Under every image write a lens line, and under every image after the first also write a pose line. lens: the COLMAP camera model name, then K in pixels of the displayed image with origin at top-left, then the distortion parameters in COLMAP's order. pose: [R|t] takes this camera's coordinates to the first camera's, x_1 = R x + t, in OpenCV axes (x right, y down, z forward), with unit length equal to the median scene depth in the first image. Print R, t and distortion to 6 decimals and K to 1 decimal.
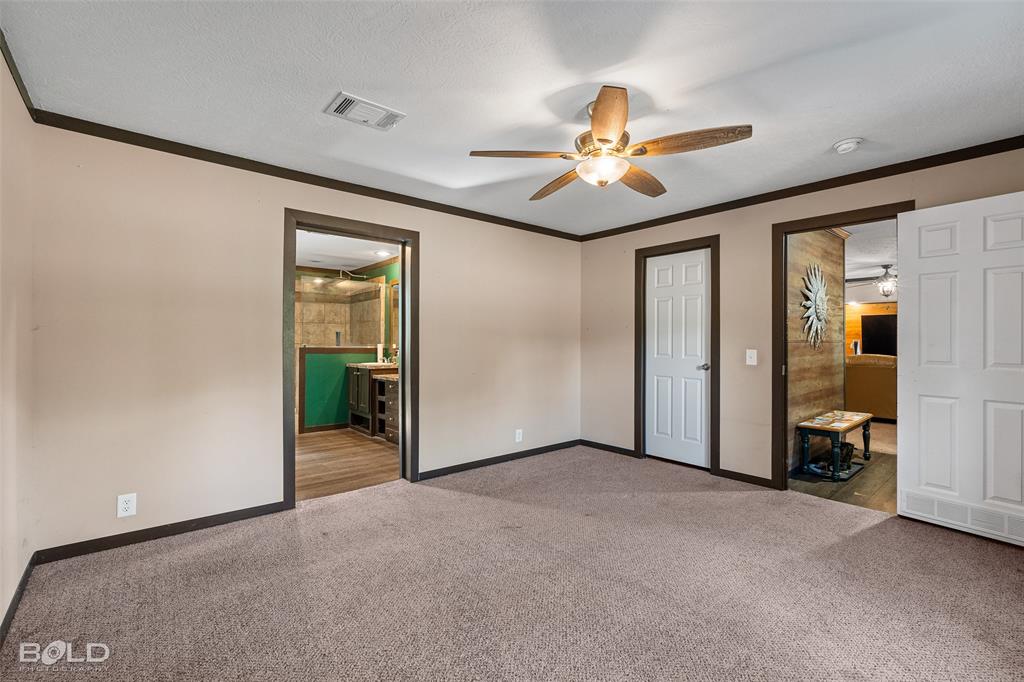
lens RADIAL K [[449.4, 0, 512.2], [0, 449.4, 338.7], [0, 0, 1]] dist [-0.003204, -0.000907]
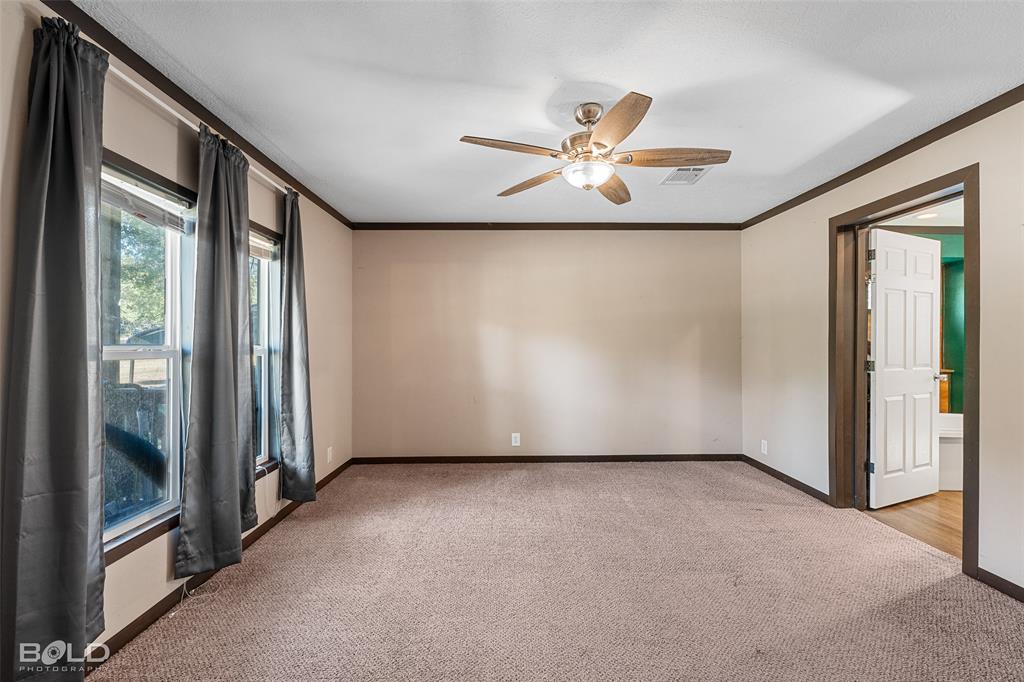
lens RADIAL K [[449.4, 0, 511.9], [0, 449.4, 342.8], [0, 0, 1]] dist [-0.003204, -0.000907]
pose [[-0.630701, -0.003004, -0.776020, 0.851852], [-0.001295, 0.999995, -0.002818, 0.004485], [0.776025, -0.000773, -0.630702, 1.177799]]
